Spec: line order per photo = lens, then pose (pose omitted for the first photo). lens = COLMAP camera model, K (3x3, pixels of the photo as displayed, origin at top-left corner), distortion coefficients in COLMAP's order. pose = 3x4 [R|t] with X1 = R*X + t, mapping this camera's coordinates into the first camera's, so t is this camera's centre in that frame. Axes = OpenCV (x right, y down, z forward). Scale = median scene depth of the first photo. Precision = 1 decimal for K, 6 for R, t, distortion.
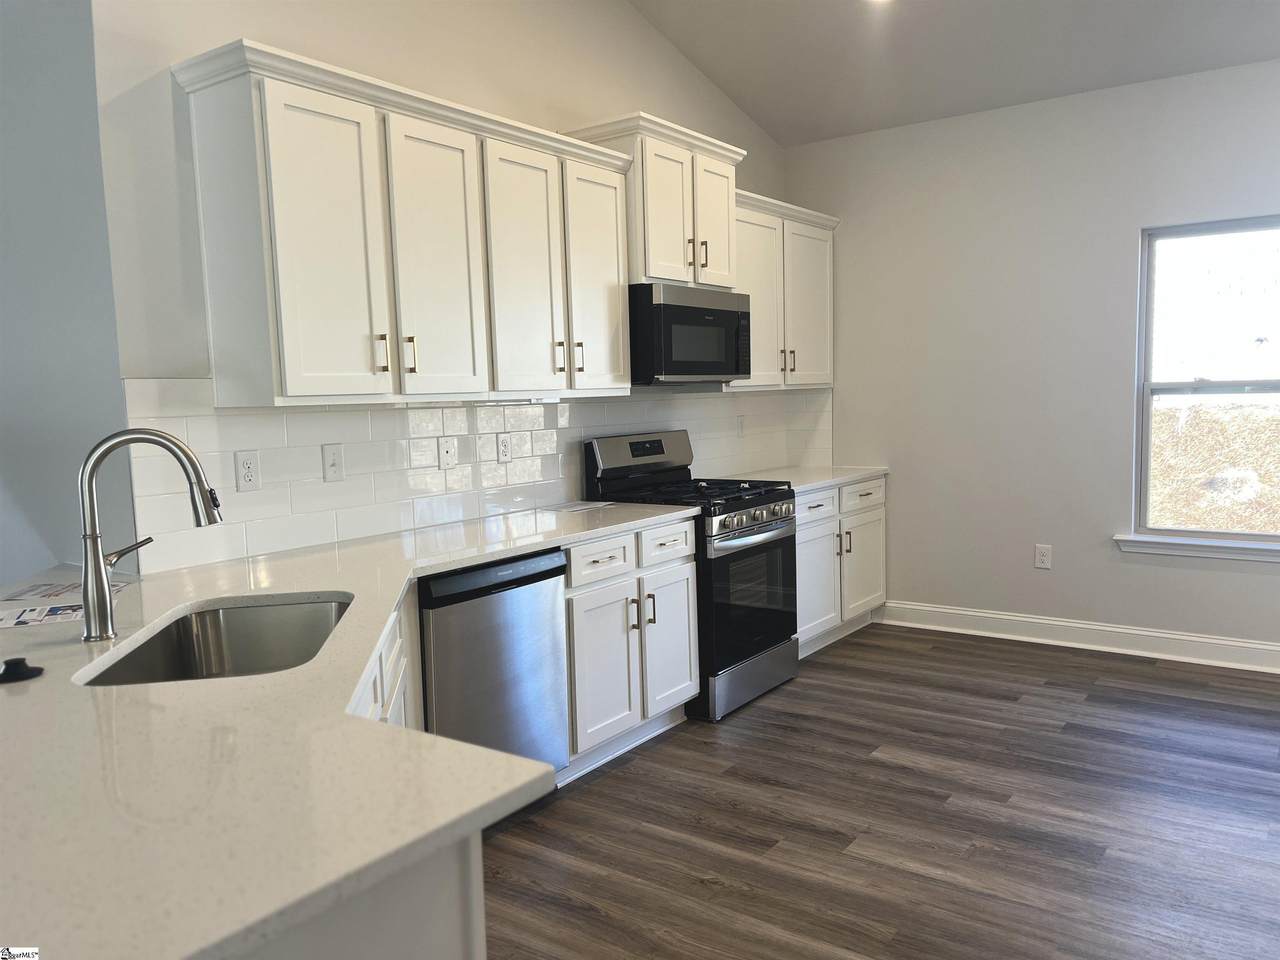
lens RADIAL K [[968.5, 0, 640.0], [0, 968.5, 480.0], [0, 0, 1]] dist [0.033673, -0.002112]
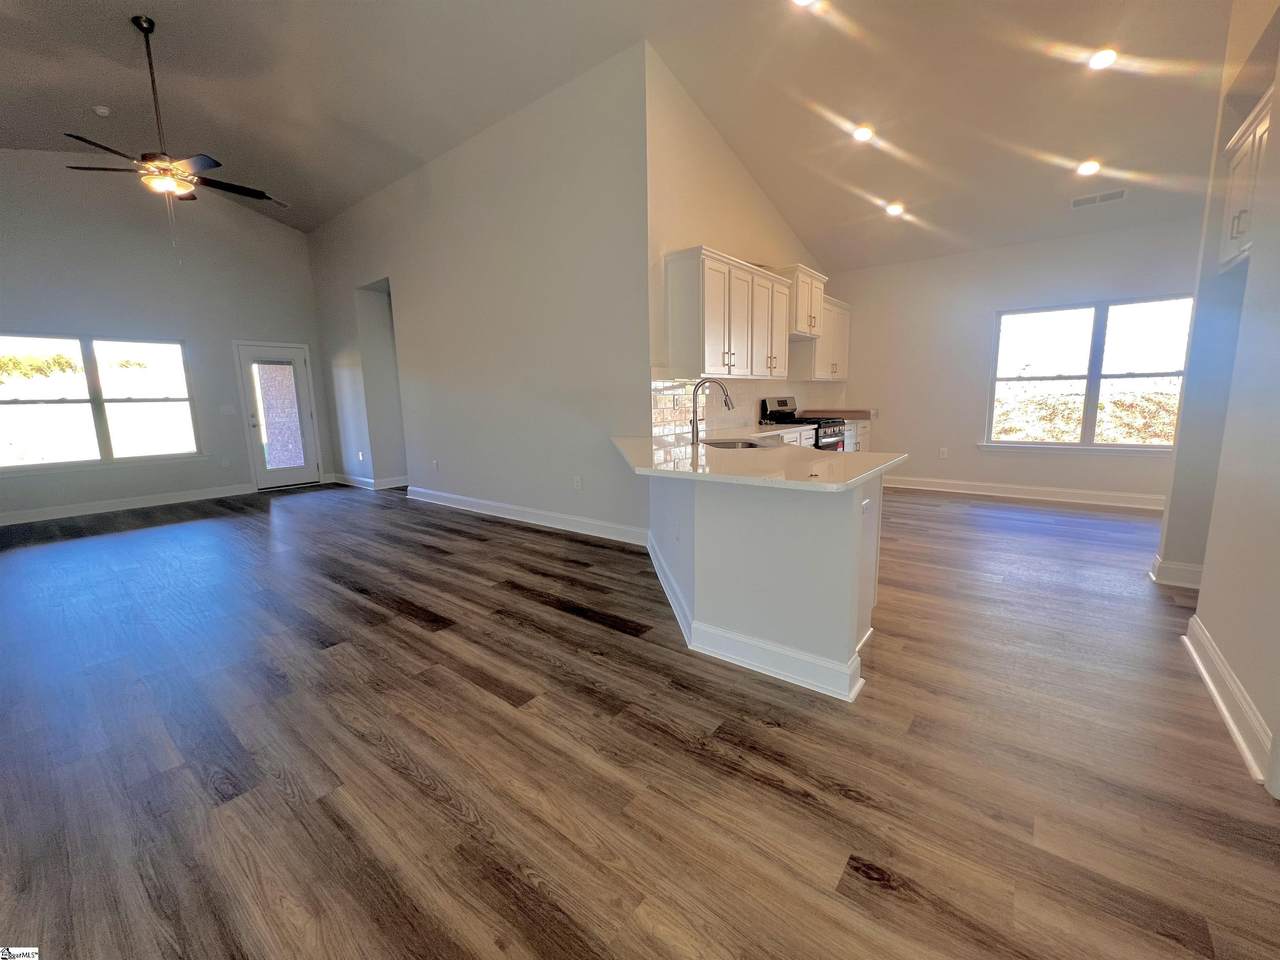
lens RADIAL K [[513.4, 0, 637.7], [0, 513.4, 474.3], [0, 0, 1]] dist [-0.000361, 0.000017]
pose [[0.998624, 0.012528, -0.050923, -0.326884], [-0.009619, 0.998329, 0.056978, 0.083712], [0.051552, -0.056409, 0.997076, -0.342506]]
